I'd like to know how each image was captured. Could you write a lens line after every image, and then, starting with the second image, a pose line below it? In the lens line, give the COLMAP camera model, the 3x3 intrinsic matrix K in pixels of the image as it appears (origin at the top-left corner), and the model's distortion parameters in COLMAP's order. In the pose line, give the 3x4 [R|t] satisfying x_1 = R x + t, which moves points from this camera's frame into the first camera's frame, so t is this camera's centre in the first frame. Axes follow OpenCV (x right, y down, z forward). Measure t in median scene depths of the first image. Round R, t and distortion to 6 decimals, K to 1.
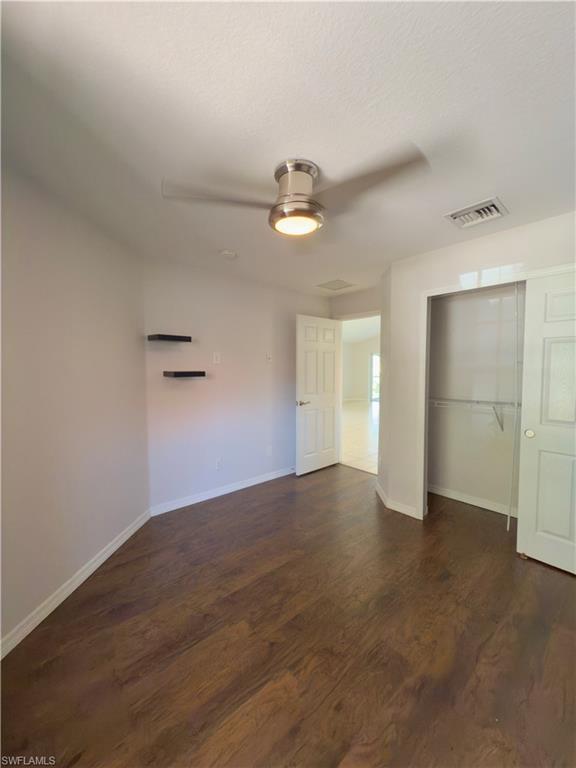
lens RADIAL K [[307.5, 0, 288.1], [0, 307.5, 385.5], [0, 0, 1]] dist [0.003005, 0.000069]
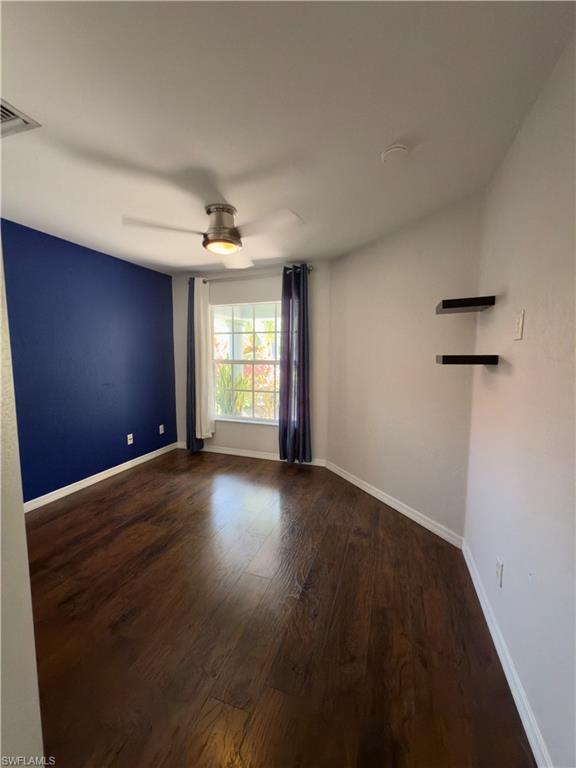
lens RADIAL K [[307.5, 0, 288.5], [0, 307.5, 382.9], [0, 0, 1]] dist [0.003005, 0.000069]
pose [[-0.869584, 0.065998, -0.489354, 0.323436], [-0.011367, 0.988089, 0.153462, -0.097069], [0.493654, 0.139011, -0.858477, 1.717305]]
